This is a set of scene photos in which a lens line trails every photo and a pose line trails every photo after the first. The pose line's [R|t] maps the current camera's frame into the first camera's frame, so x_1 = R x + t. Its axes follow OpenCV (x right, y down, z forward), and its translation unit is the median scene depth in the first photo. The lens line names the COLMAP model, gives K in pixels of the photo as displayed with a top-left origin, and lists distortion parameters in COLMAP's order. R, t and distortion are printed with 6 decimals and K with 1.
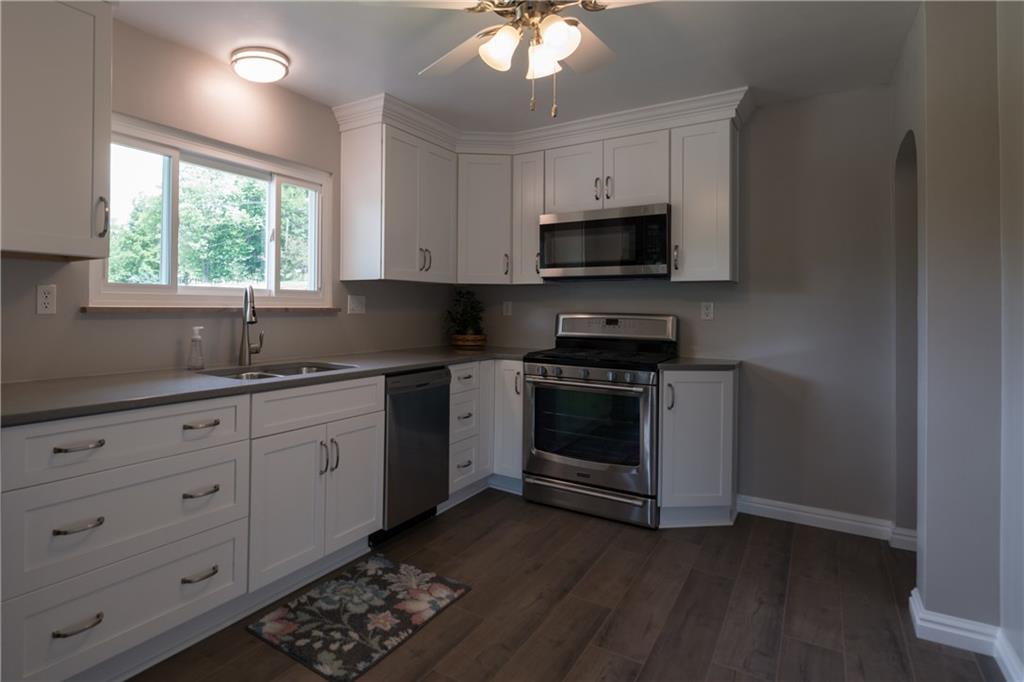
lens RADIAL K [[569.8, 0, 361.6], [0, 569.8, 302.4], [0, 0, 1]] dist [-0.006860, -0.002851]
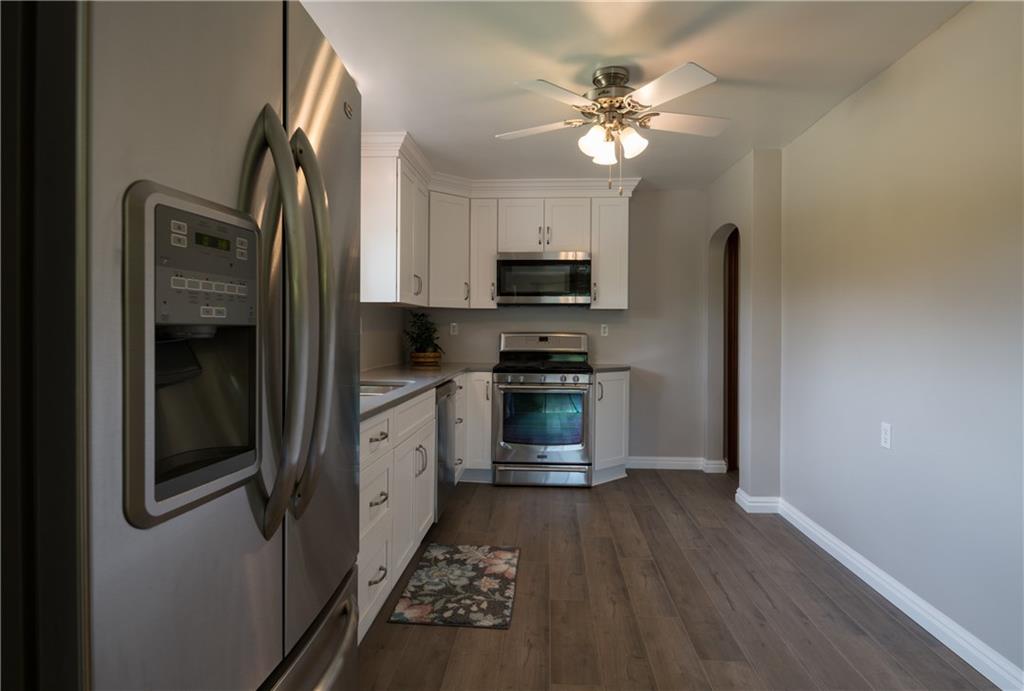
lens RADIAL K [[569.8, 0, 512.5], [0, 569.8, 335.8], [0, 0, 1]] dist [-0.006860, -0.002851]
pose [[0.811321, -0.009843, 0.584518, -0.523188], [-0.003941, 0.999743, 0.022306, -0.002300], [-0.584587, -0.020401, 0.811074, -0.014881]]
